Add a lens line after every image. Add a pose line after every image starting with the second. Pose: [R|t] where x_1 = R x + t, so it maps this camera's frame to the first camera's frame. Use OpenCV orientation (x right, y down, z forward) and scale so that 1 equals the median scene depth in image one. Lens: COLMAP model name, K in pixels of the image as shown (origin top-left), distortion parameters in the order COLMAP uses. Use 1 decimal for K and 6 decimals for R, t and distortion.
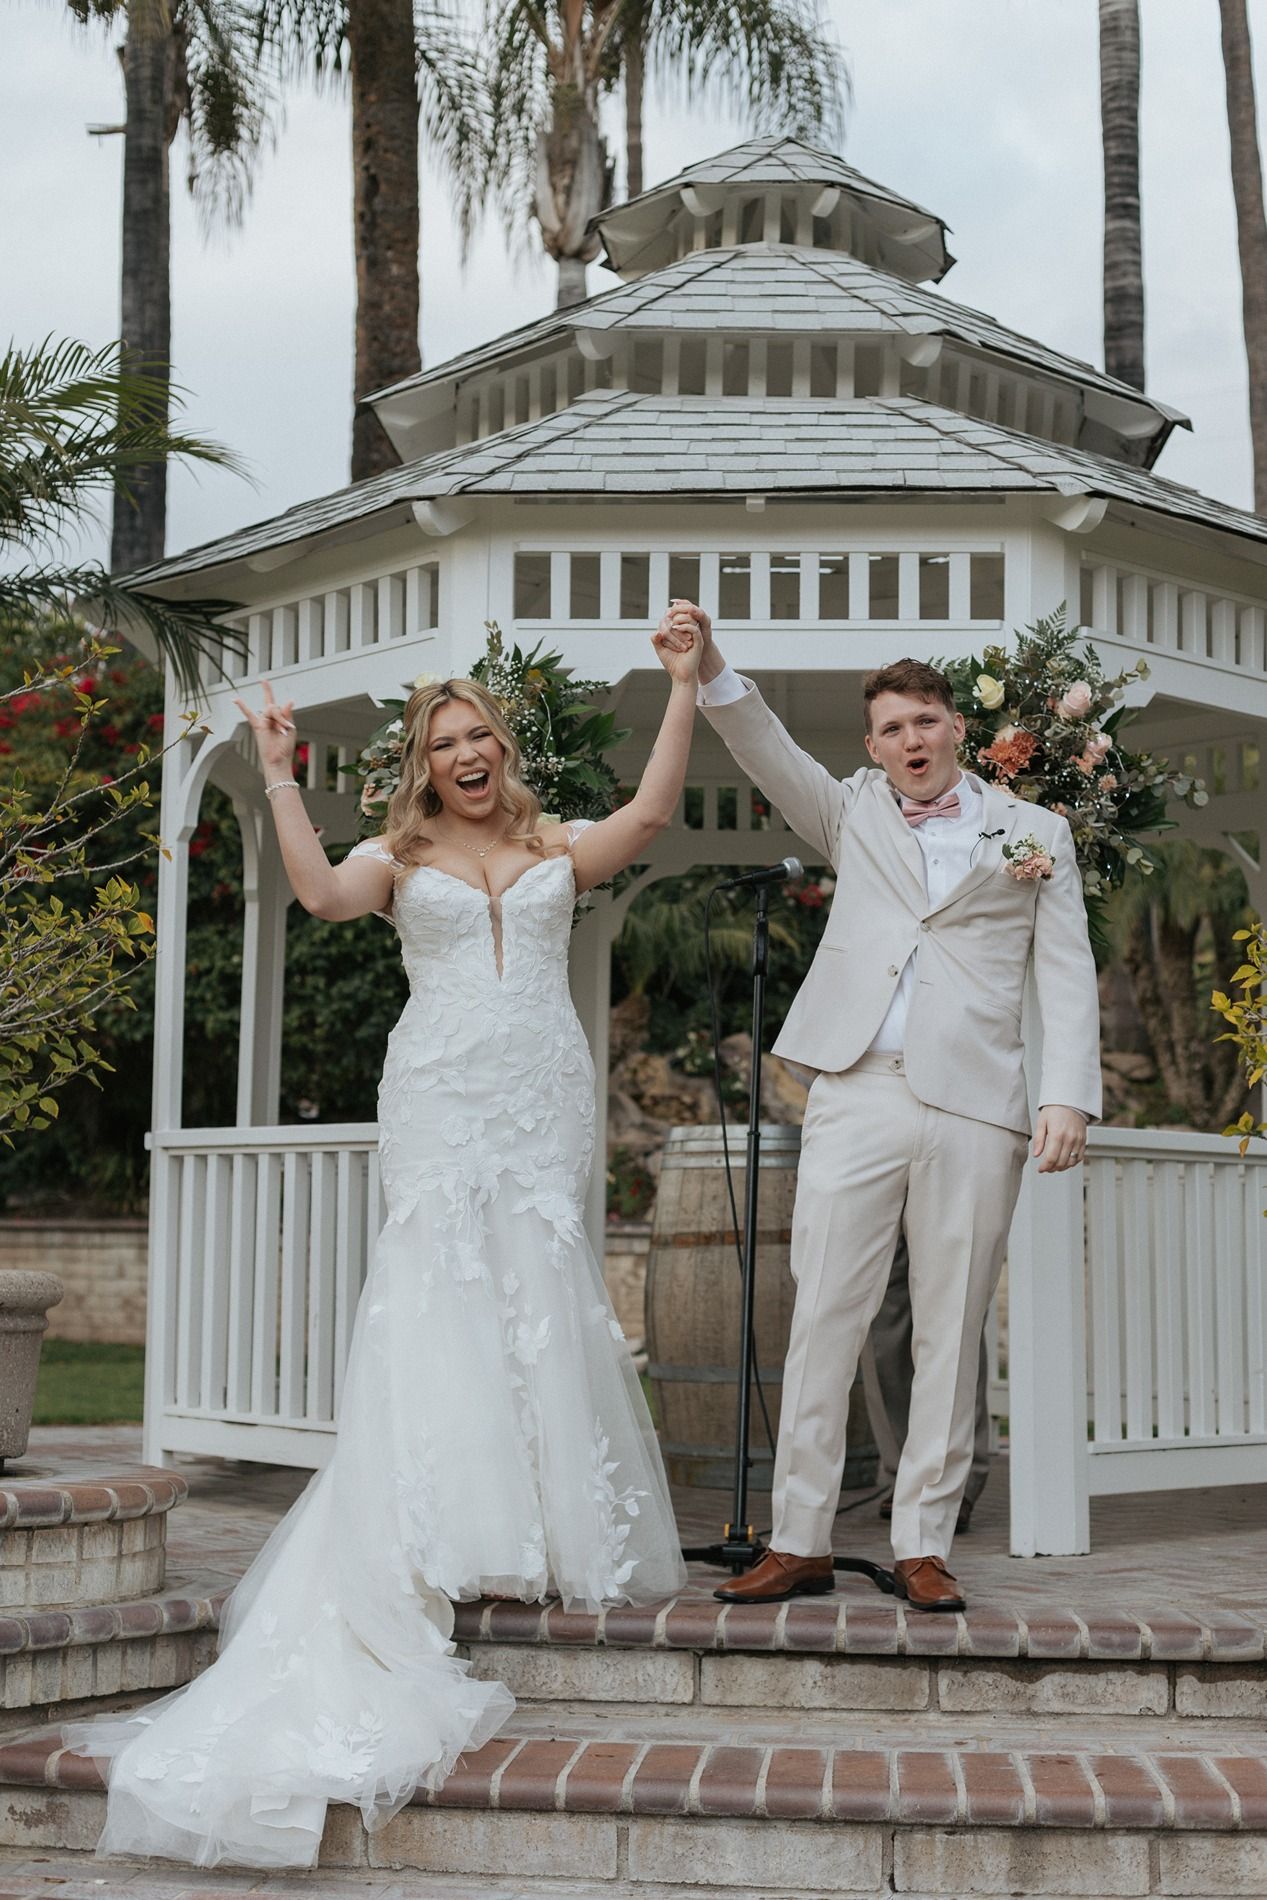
lens RADIAL K [[2729.4, 0, 633.5], [0, 2729.4, 950.0], [0, 0, 1]] dist [-0.036212, -0.175471]
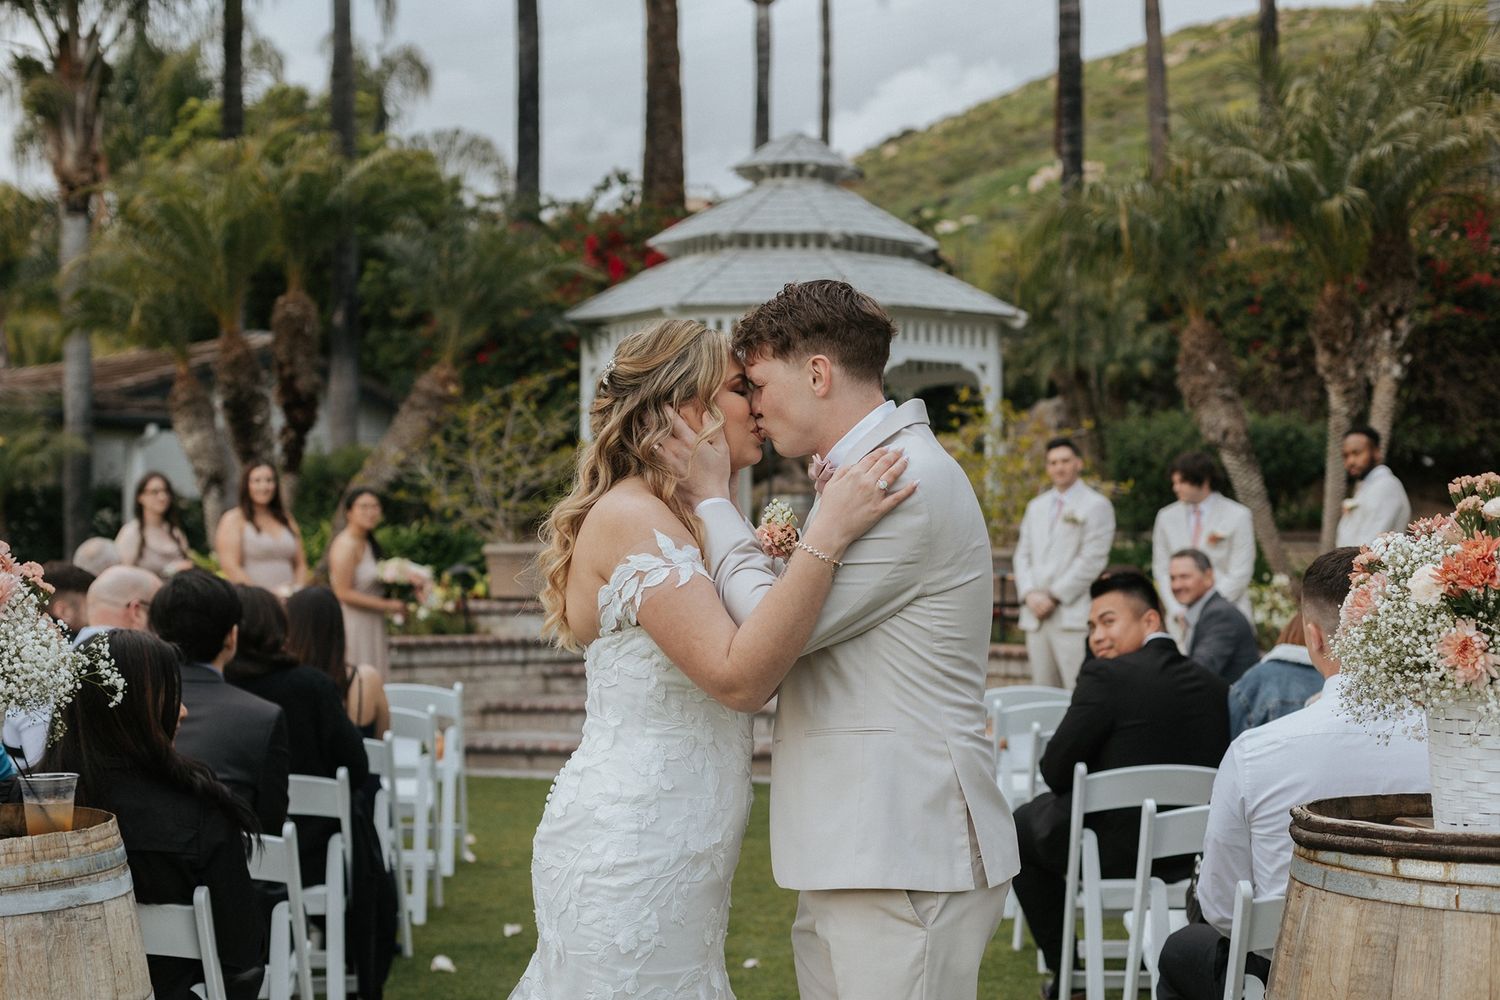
lens RADIAL K [[2173.3, 0, 742.0], [0, 2173.3, 518.9], [0, 0, 1]] dist [-0.034192, -0.165470]
pose [[0.997921, -0.012500, -0.063226, 0.165226], [0.018284, 0.995614, 0.091753, -0.146898], [0.061802, -0.092718, 0.993773, -1.516053]]
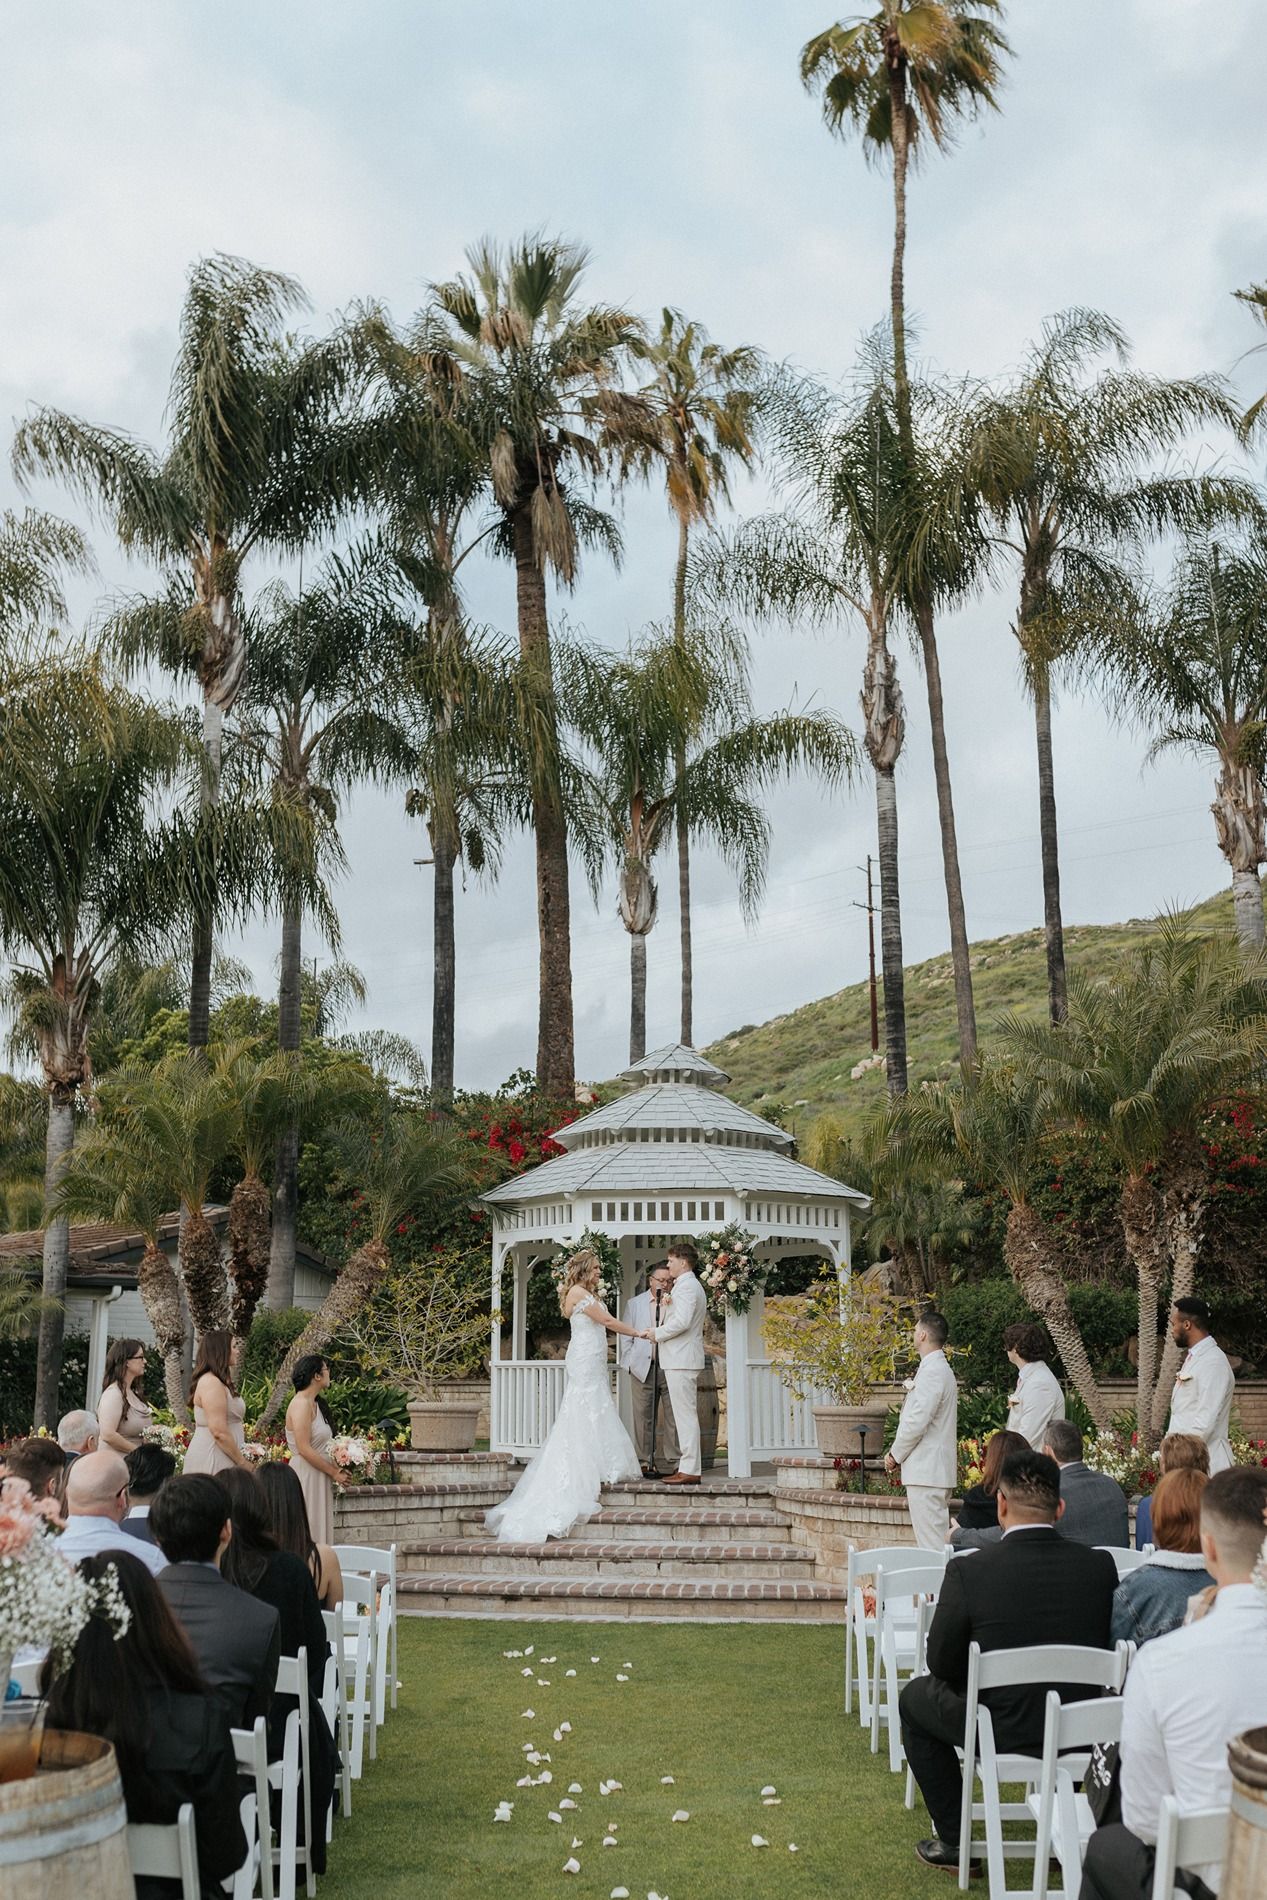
lens RADIAL K [[1815.7, 0, 622.0], [0, 1815.7, 974.2], [0, 0, 1]] dist [-0.009947, 0.001010]
pose [[0.998254, -0.024878, -0.053579, 0.137533], [0.018618, 0.993270, -0.114314, -0.173030], [0.056062, 0.113117, 0.991999, -1.484715]]
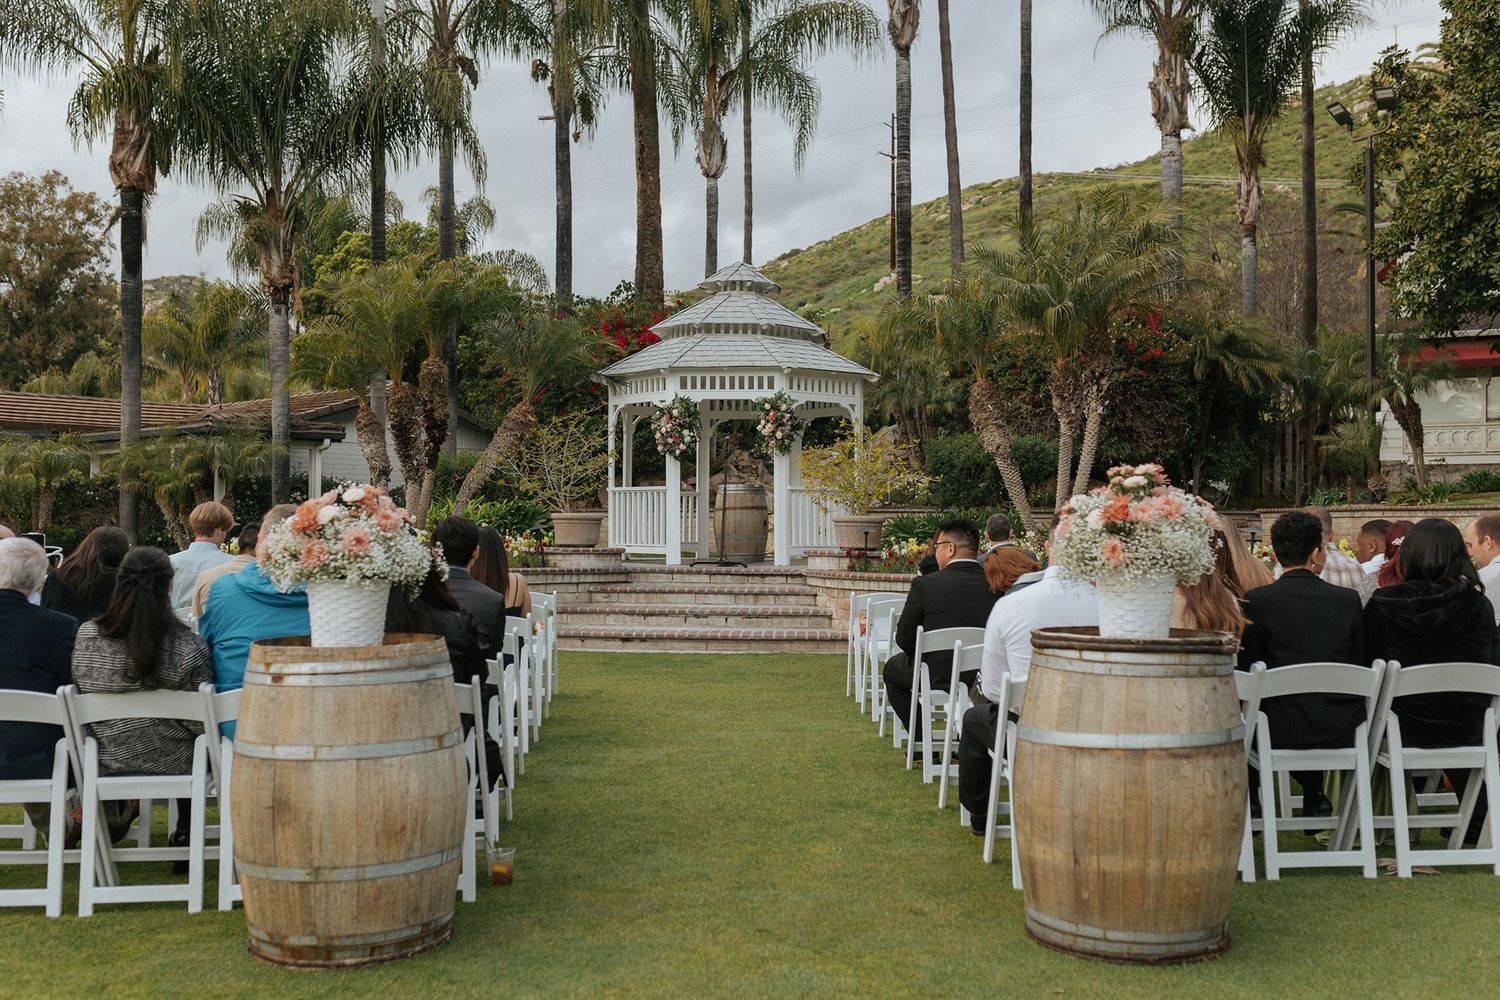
lens RADIAL K [[1402.8, 0, 750.0], [0, 1402.8, 500.0], [0, 0, 1]] dist [-0.002440, 0.004465]
pose [[0.999781, -0.009423, -0.018709, 0.137867], [0.011098, 0.995741, 0.091521, -0.155685], [0.017766, -0.091709, 0.995627, -1.685216]]
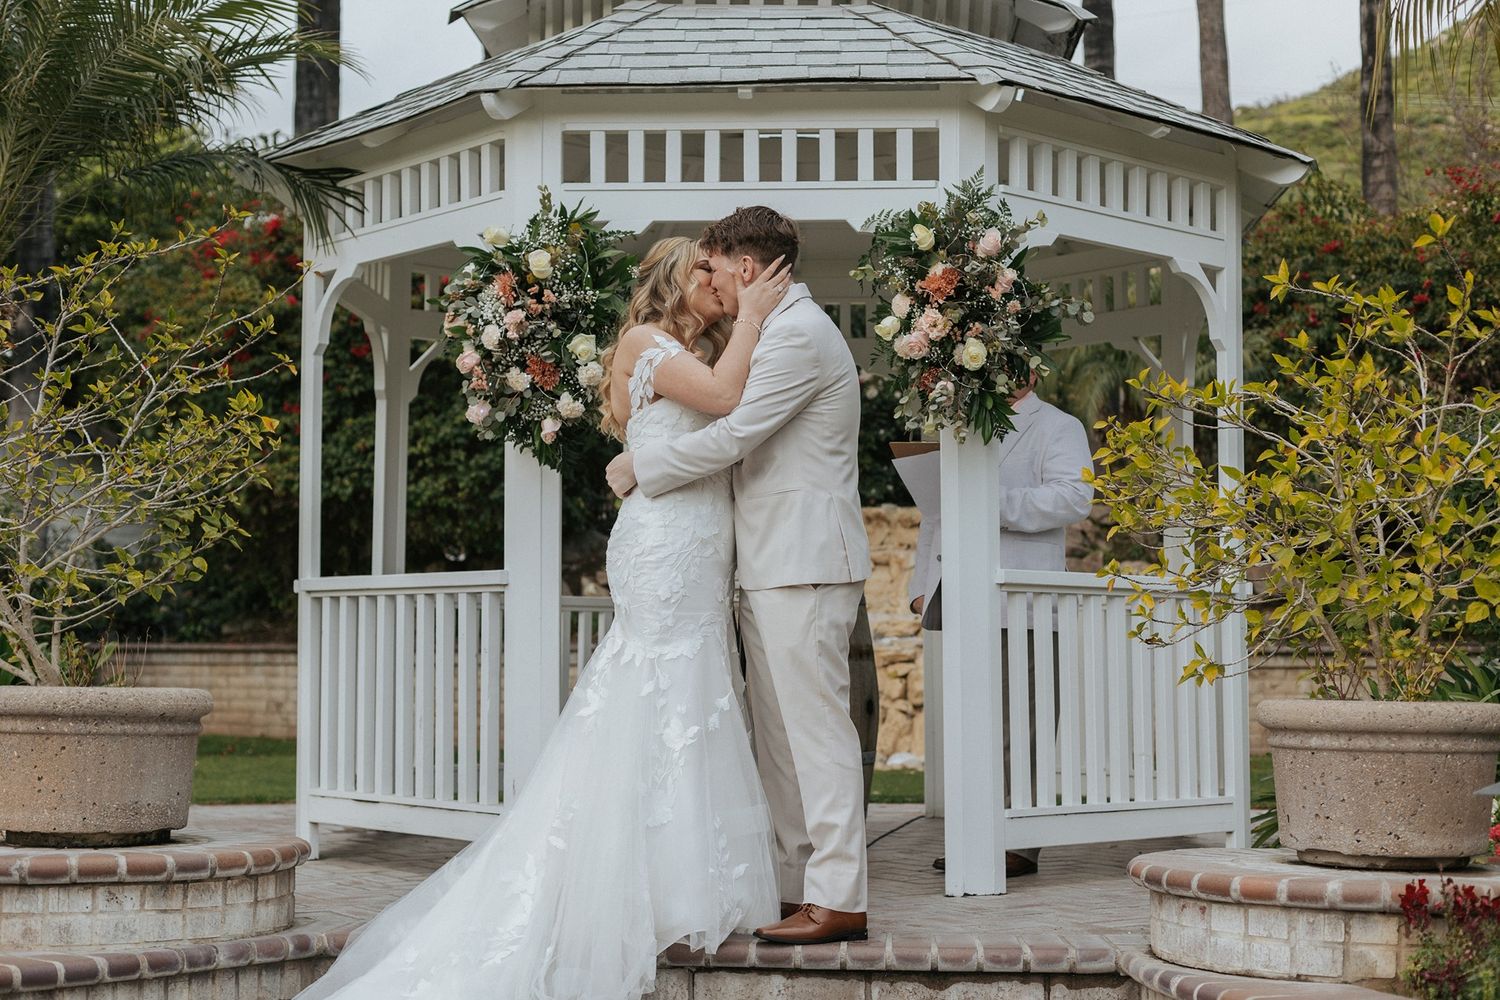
lens RADIAL K [[2173.3, 0, 742.0], [0, 2173.3, 518.9], [0, 0, 1]] dist [-0.034192, -0.165470]
pose [[0.999947, -0.010251, 0.001279, 0.039133], [0.010184, 0.998952, 0.044628, -0.007055], [-0.001735, -0.044613, 0.999003, -0.039195]]
